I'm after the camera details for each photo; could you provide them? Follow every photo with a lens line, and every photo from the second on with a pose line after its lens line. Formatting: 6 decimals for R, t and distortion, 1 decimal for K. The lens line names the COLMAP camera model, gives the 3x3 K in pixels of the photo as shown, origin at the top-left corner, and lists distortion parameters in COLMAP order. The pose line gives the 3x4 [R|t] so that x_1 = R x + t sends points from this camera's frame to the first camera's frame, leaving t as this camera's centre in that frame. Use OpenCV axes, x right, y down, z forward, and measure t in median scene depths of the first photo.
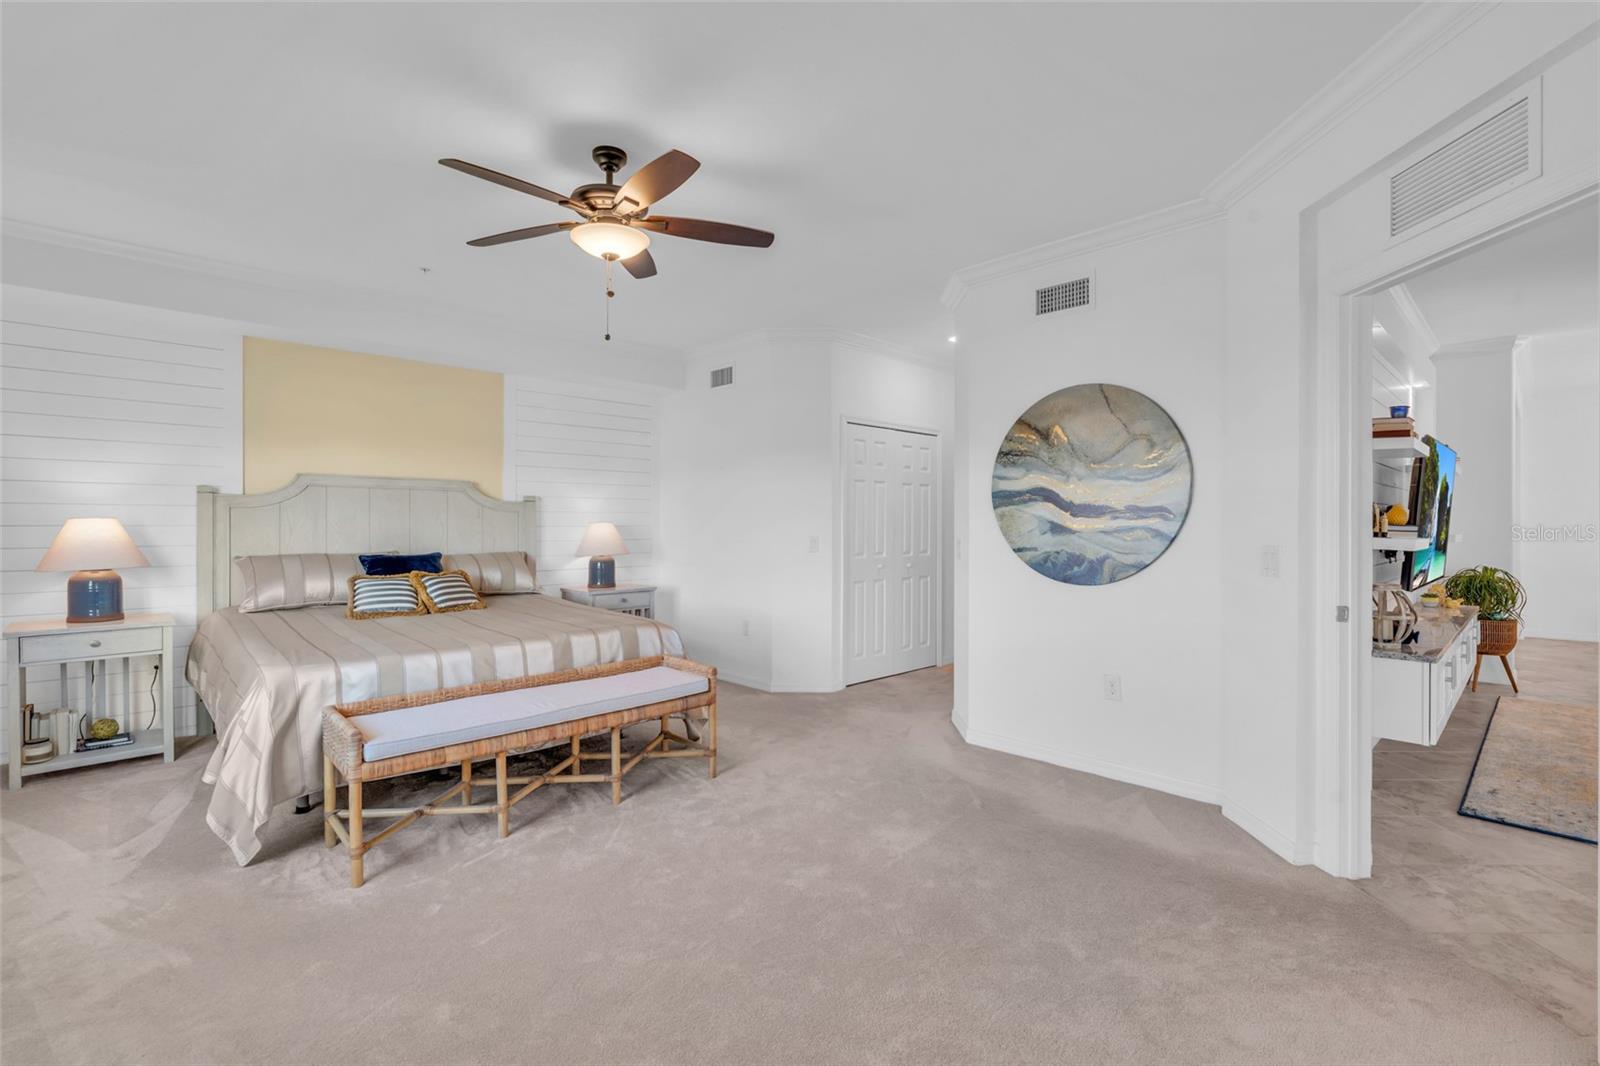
lens RADIAL K [[700.4, 0, 800.0], [0, 700.4, 533.0], [0, 0, 1]] dist [0.000268, -0.000212]
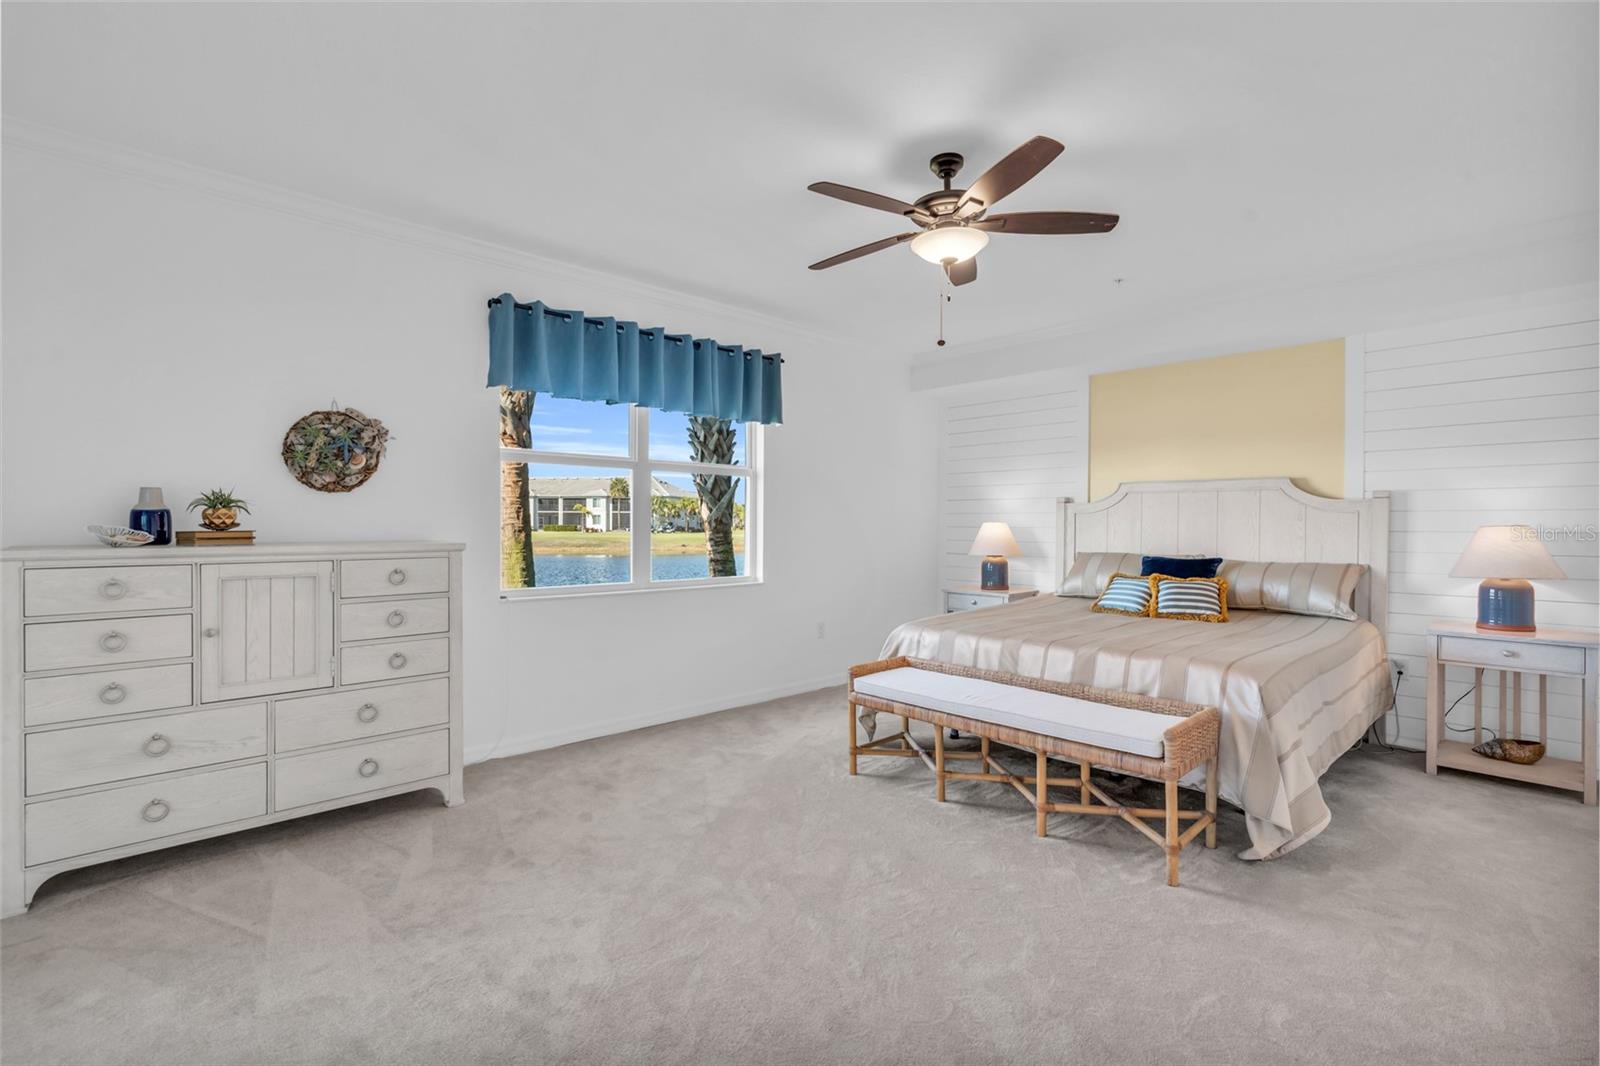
lens RADIAL K [[731.0, 0, 807.2], [0, 731.0, 528.8], [0, 0, 1]] dist [0.001031, 0.000237]
pose [[-0.006318, 0.003456, -0.999974, 0.507872], [-0.019481, 0.999804, 0.003578, -0.004643], [0.999790, 0.019503, -0.006249, 0.522442]]
